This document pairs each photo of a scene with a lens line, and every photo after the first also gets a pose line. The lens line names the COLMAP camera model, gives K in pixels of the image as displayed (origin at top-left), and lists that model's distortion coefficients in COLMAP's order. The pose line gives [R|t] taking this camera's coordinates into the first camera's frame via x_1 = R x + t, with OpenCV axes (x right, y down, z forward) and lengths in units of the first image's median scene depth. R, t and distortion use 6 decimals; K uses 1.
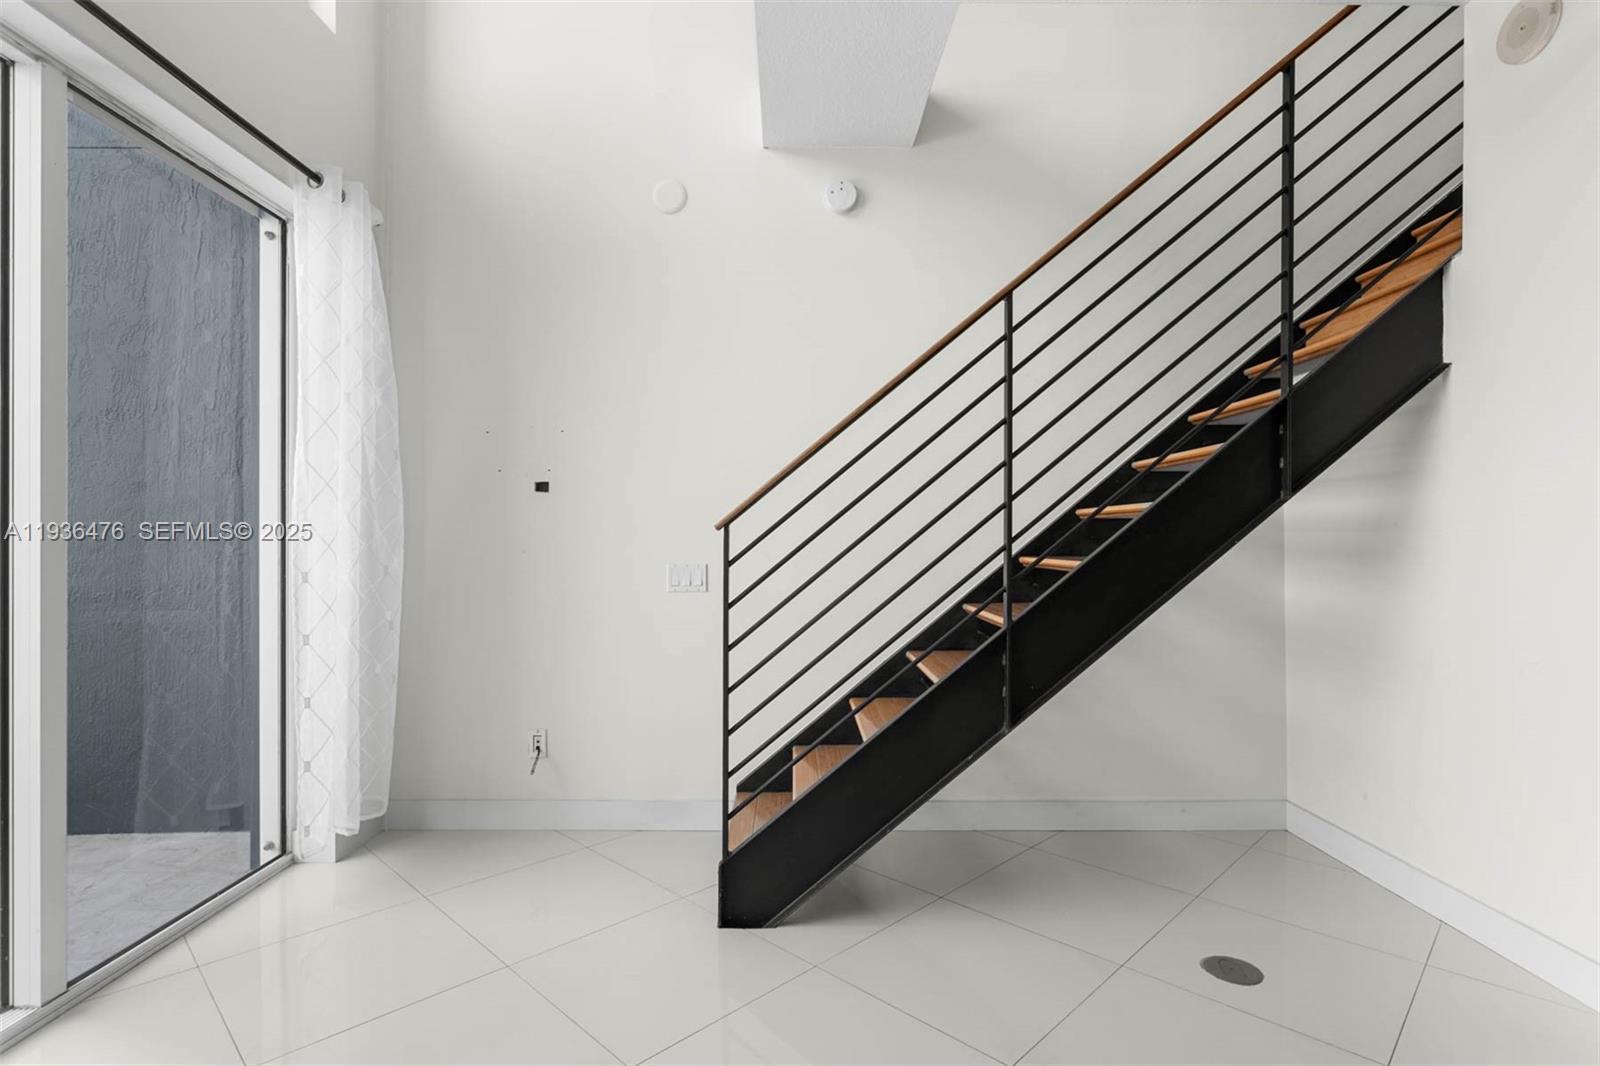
lens RADIAL K [[796.3, 0, 794.5], [0, 796.3, 544.5], [0, 0, 1]] dist [-0.005763, 0.003948]
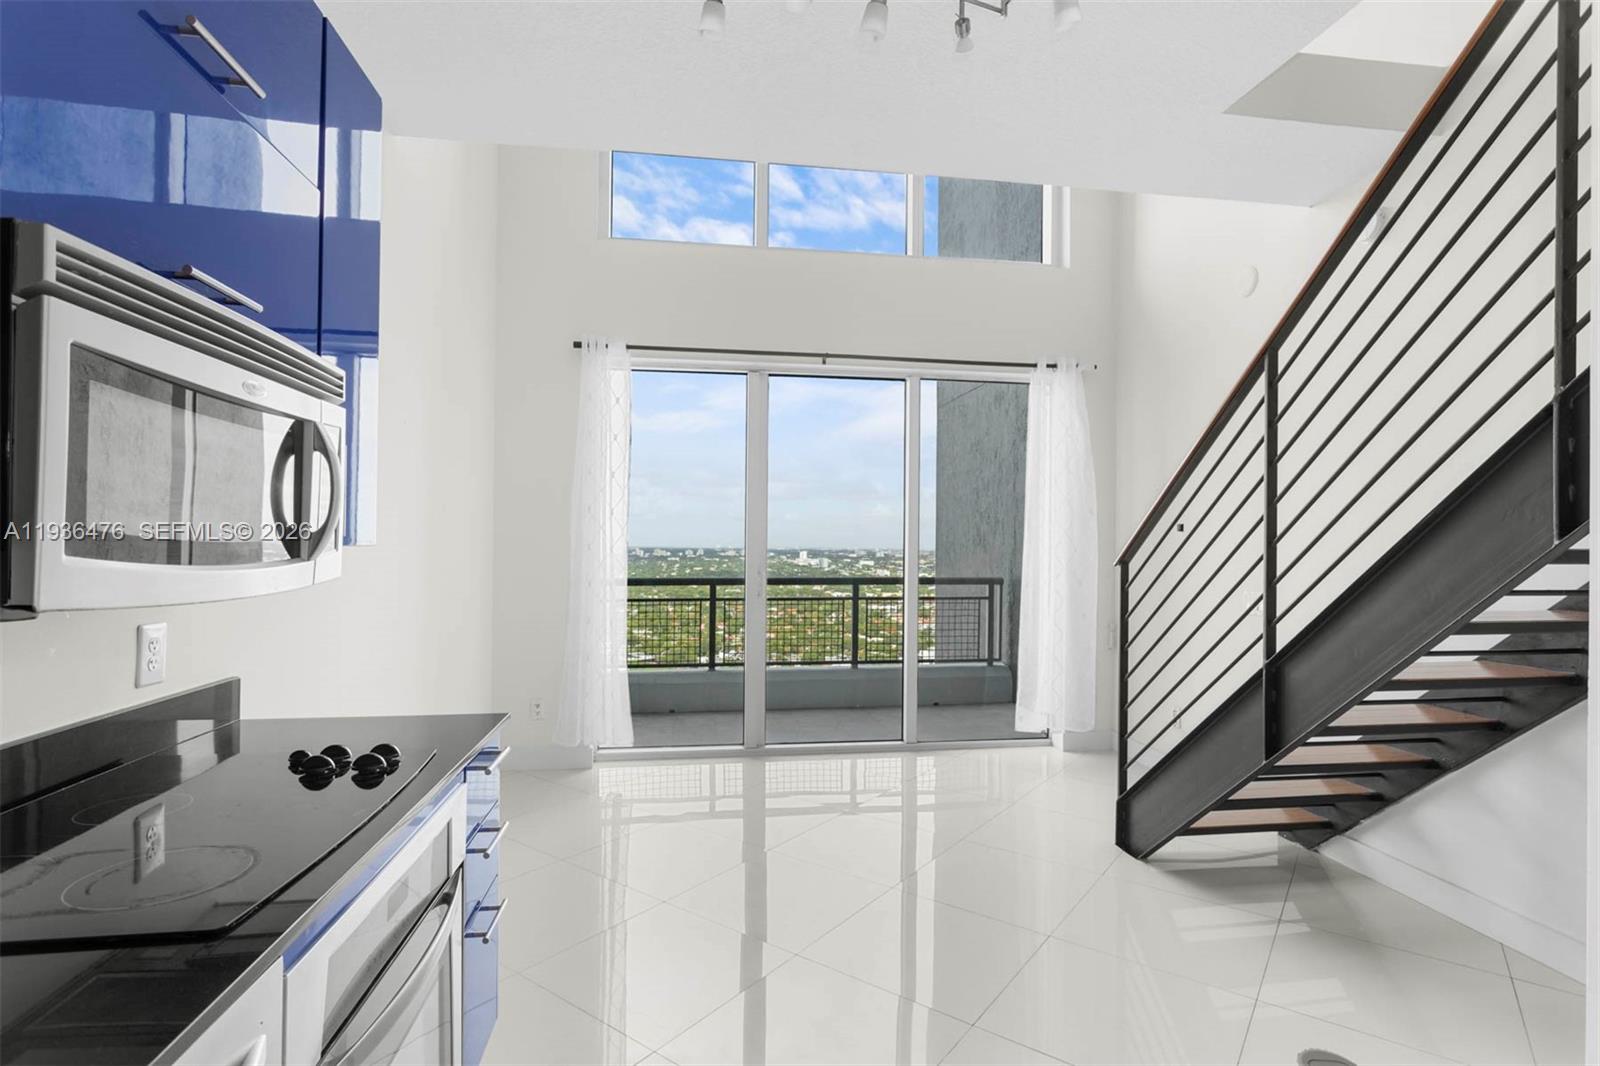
lens RADIAL K [[796.3, 0, 798.0], [0, 796.3, 544.1], [0, 0, 1]] dist [-0.005763, 0.003948]
pose [[0.129343, 0.006805, -0.991577, 0.974182], [-0.013038, 0.999902, 0.005162, -0.044456], [0.991514, 0.012260, 0.129419, 0.192407]]
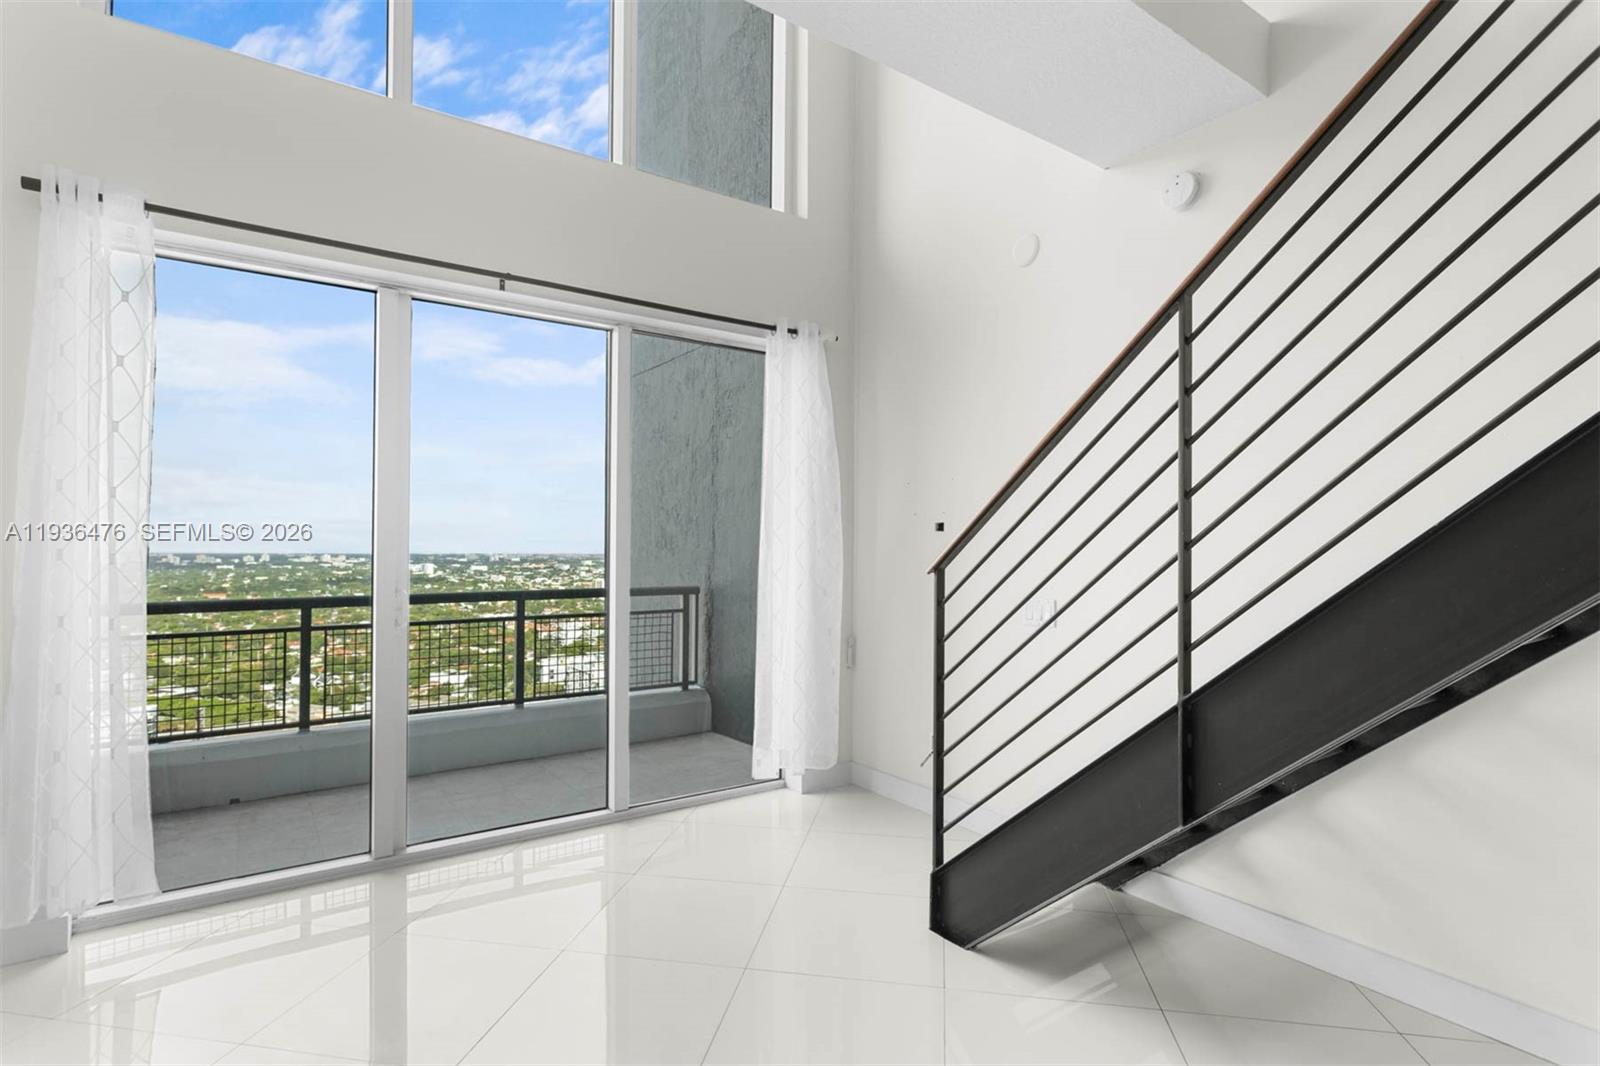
lens RADIAL K [[796.3, 0, 797.6], [0, 796.3, 542.4], [0, 0, 1]] dist [-0.005763, 0.003948]
pose [[0.563507, 0.000226, -0.826111, 0.564601], [-0.010240, 0.999925, -0.006711, -0.040715], [0.826048, 0.012241, 0.563467, 0.166621]]
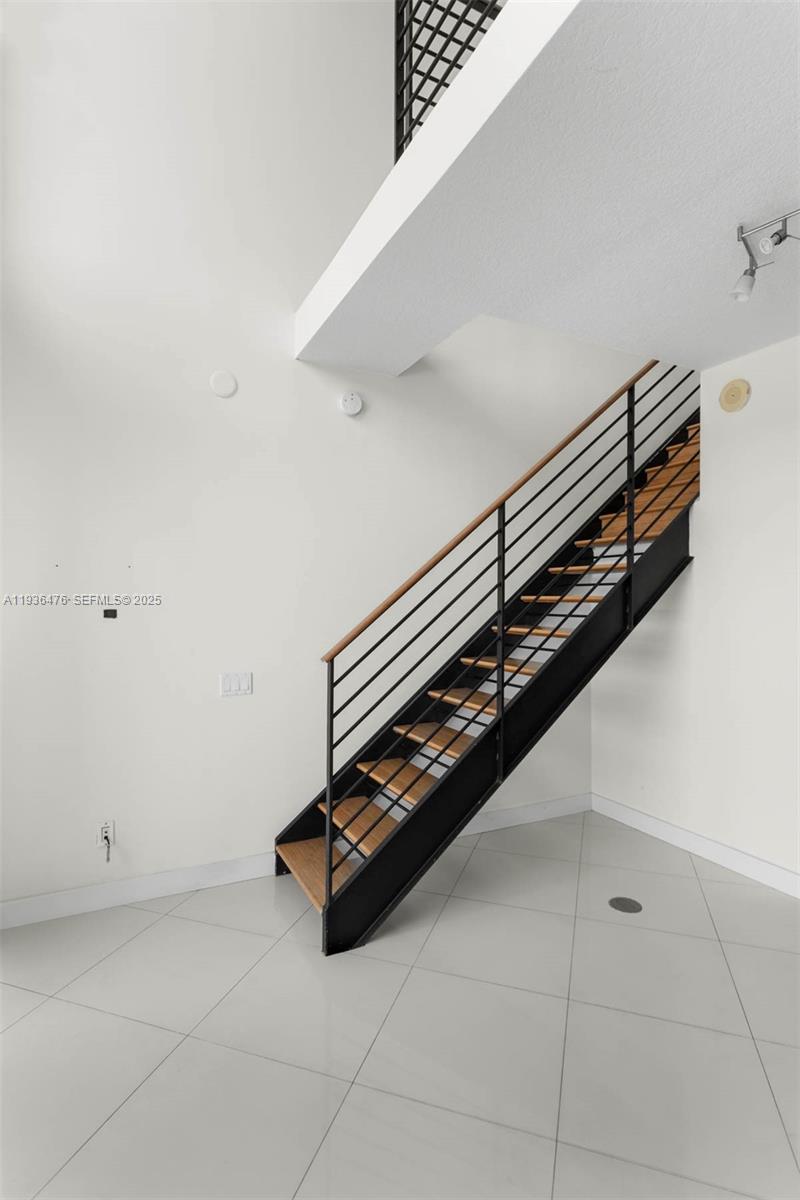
lens RADIAL K [[597.2, 0, 395.2], [0, 597.2, 598.6], [0, 0, 1]] dist [-0.005763, 0.003948]
pose [[0.896837, 0.002561, 0.442353, -0.343575], [-0.000276, 0.999986, -0.005230, -0.093816], [-0.442361, 0.004569, 0.896826, 0.029320]]
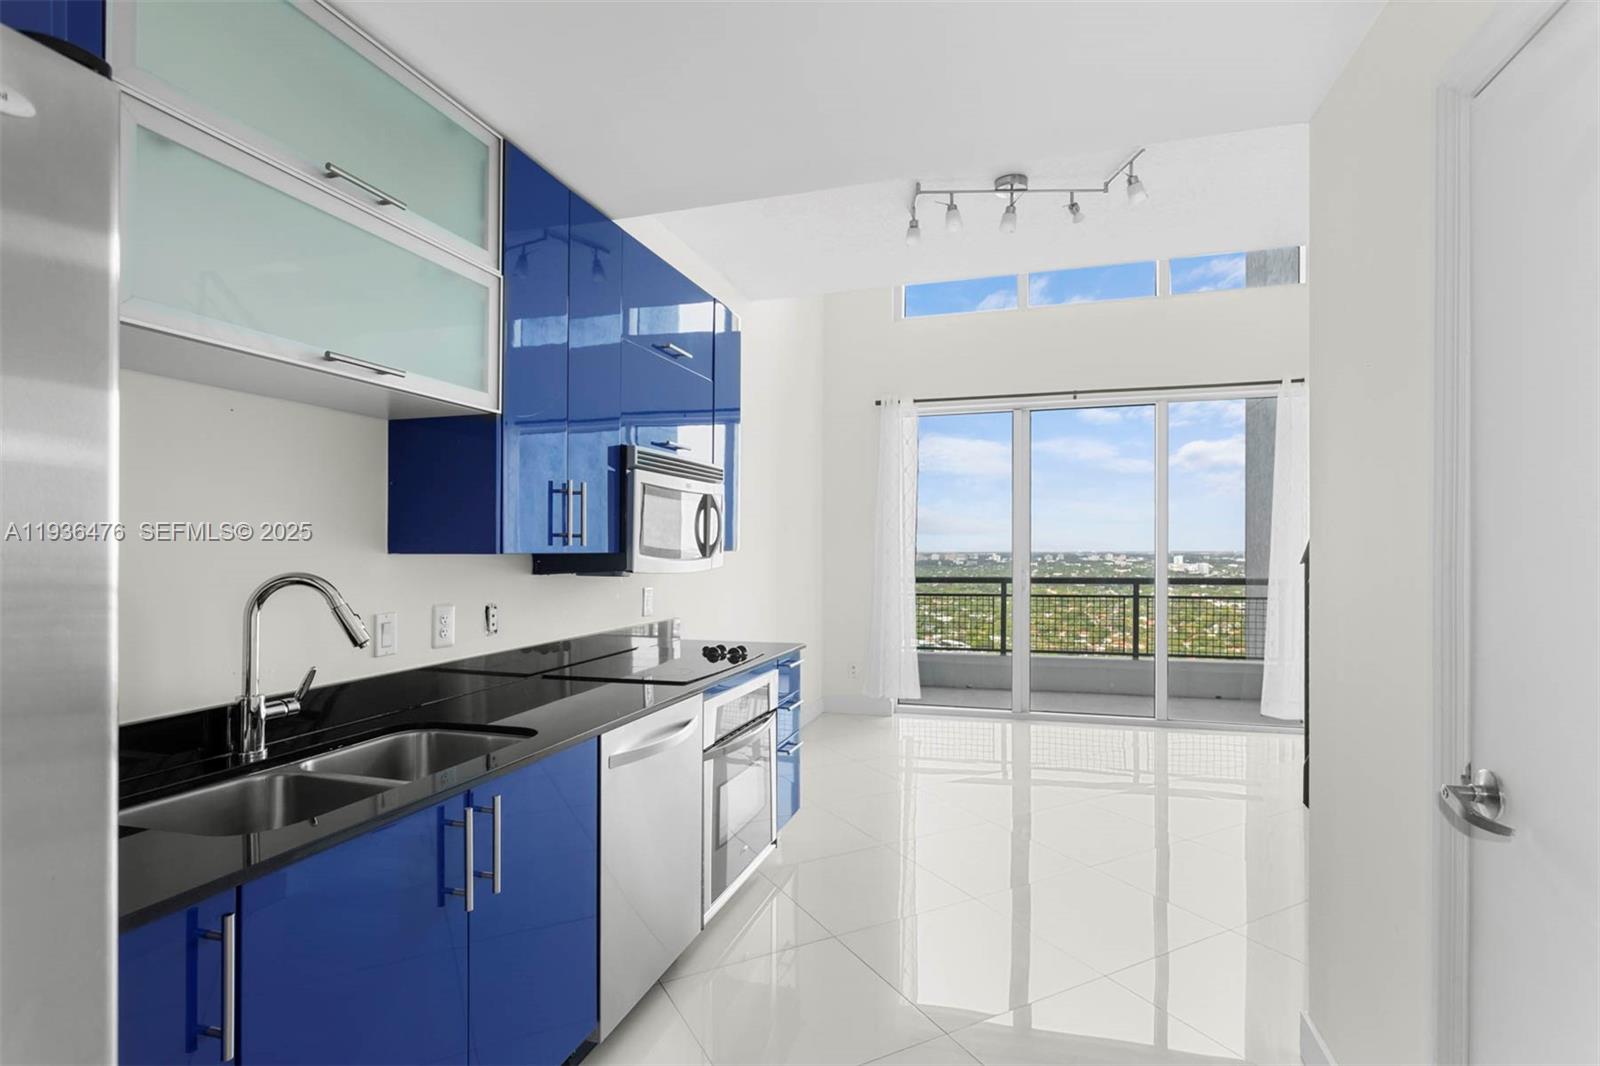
lens RADIAL K [[796.3, 0, 808.1], [0, 796.3, 558.0], [0, 0, 1]] dist [-0.005763, 0.003948]
pose [[-0.293257, 0.017919, -0.955866, 1.409665], [-0.001857, 0.999812, 0.019313, -0.048155], [0.956032, 0.007439, -0.293169, 0.386554]]
